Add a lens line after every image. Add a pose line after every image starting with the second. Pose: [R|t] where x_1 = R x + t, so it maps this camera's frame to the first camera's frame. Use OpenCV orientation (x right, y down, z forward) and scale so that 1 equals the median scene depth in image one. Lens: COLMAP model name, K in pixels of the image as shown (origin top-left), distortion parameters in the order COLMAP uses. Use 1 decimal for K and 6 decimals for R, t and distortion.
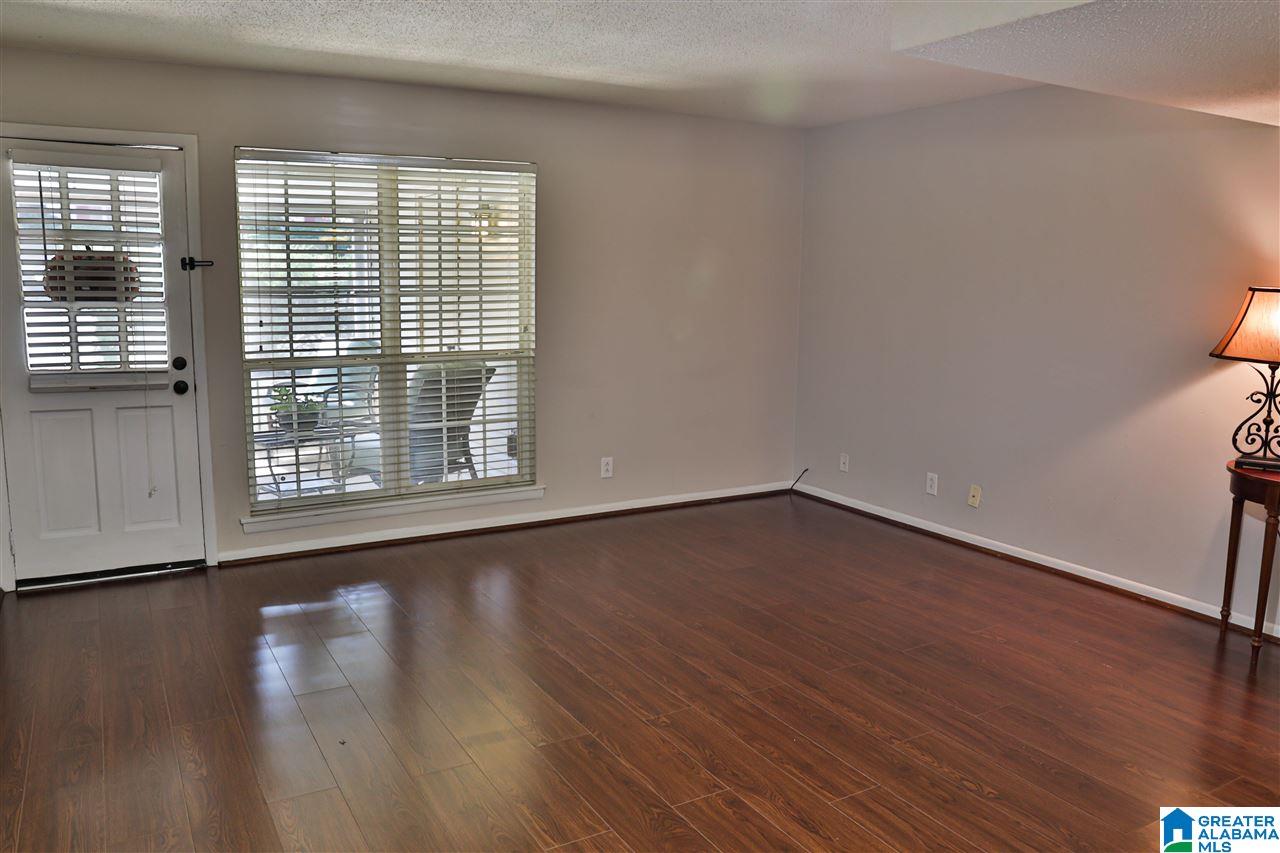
lens RADIAL K [[924.3, 0, 640.0], [0, 924.3, 426.5], [0, 0, 1]] dist [-0.110523, 0.083536]
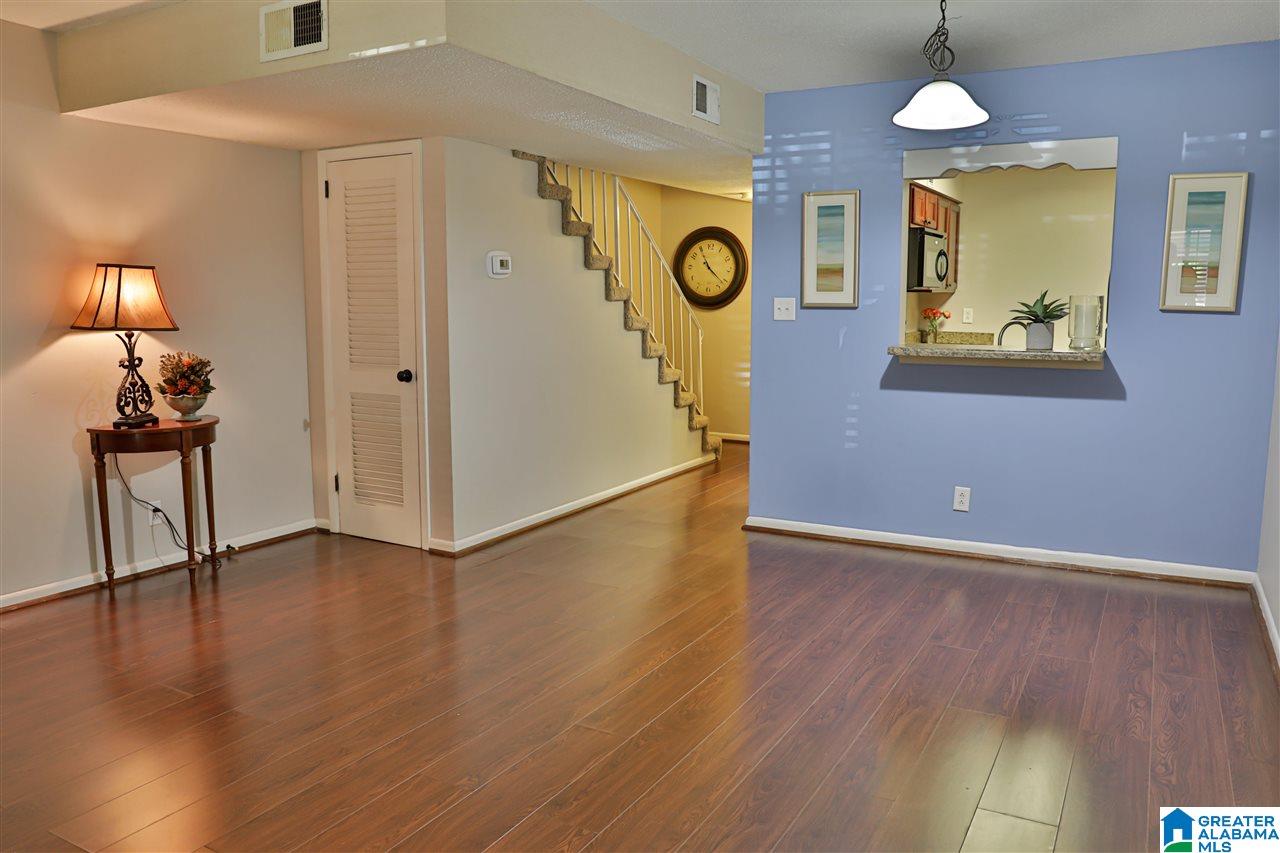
lens RADIAL K [[940.6, 0, 618.3], [0, 940.6, 426.6], [0, 0, 1]] dist [-0.107040, 0.077791]
pose [[-0.478627, -0.130060, 0.868332, -0.658890], [0.131879, 0.967100, 0.217546, -0.136584], [-0.868057, 0.218638, -0.445728, 1.080178]]
